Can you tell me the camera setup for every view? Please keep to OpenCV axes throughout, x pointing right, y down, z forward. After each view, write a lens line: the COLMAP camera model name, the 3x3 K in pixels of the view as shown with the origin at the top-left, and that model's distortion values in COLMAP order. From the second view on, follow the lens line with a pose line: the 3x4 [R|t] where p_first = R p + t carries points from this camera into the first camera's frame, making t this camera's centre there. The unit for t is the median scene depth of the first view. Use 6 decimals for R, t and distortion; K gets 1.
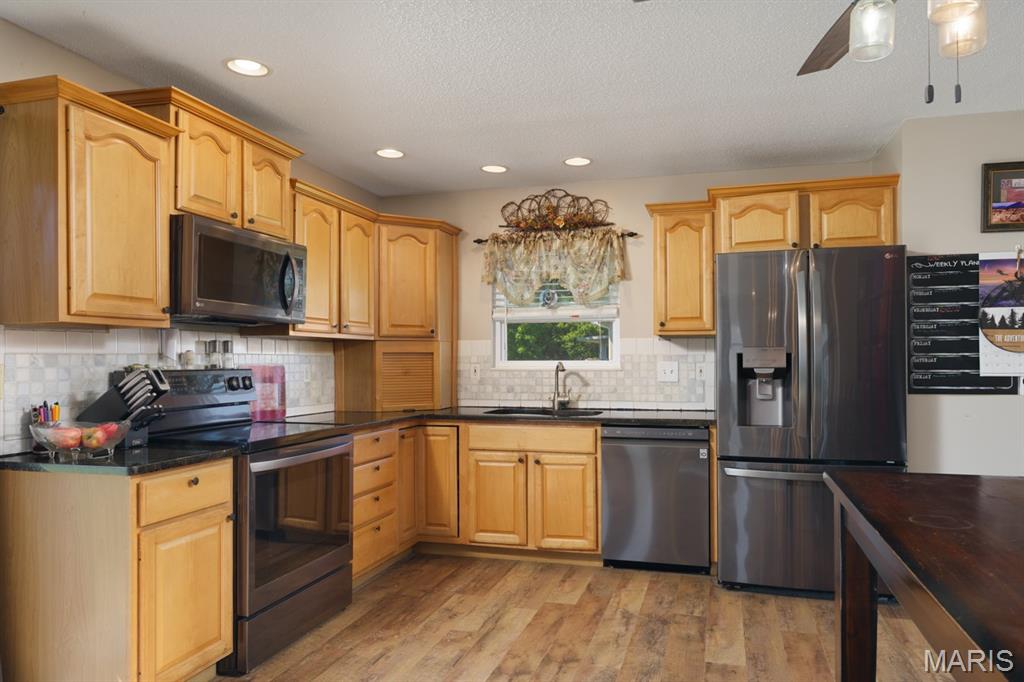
lens RADIAL K [[665.1, 0, 550.0], [0, 665.1, 357.3], [0, 0, 1]] dist [-0.002690, -0.000219]
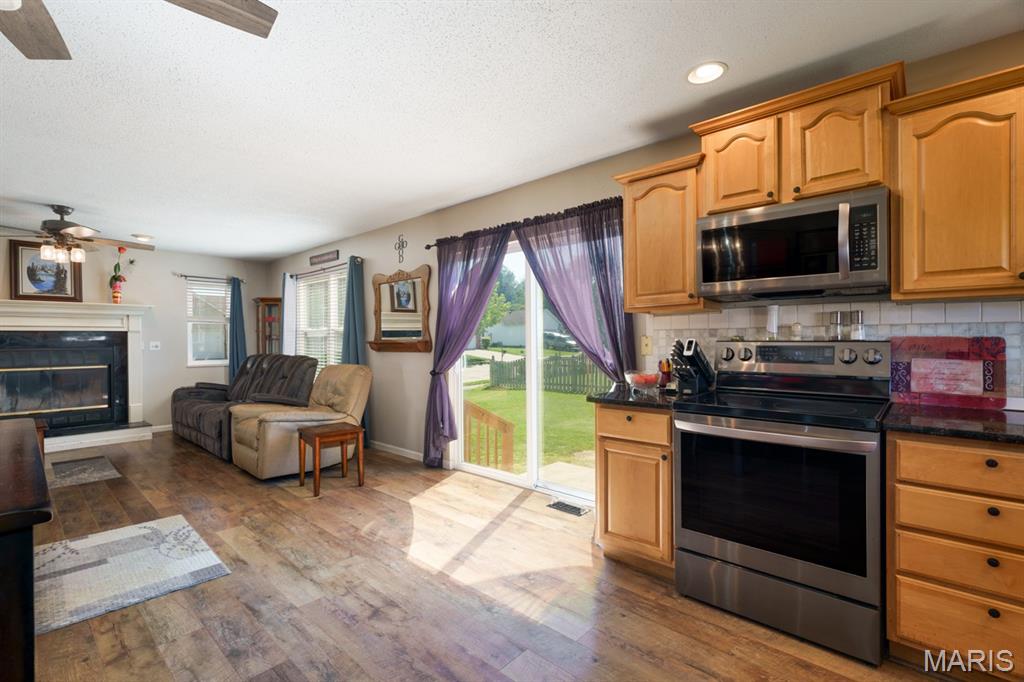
lens RADIAL K [[466.5, 0, 515.4], [0, 466.5, 341.9], [0, 0, 1]] dist [-0.001605, -0.000059]
pose [[-0.465785, 0.016243, -0.884749, 0.278555], [0.015265, 0.999830, 0.010319, 0.004303], [0.884766, -0.008699, -0.465954, 0.748298]]
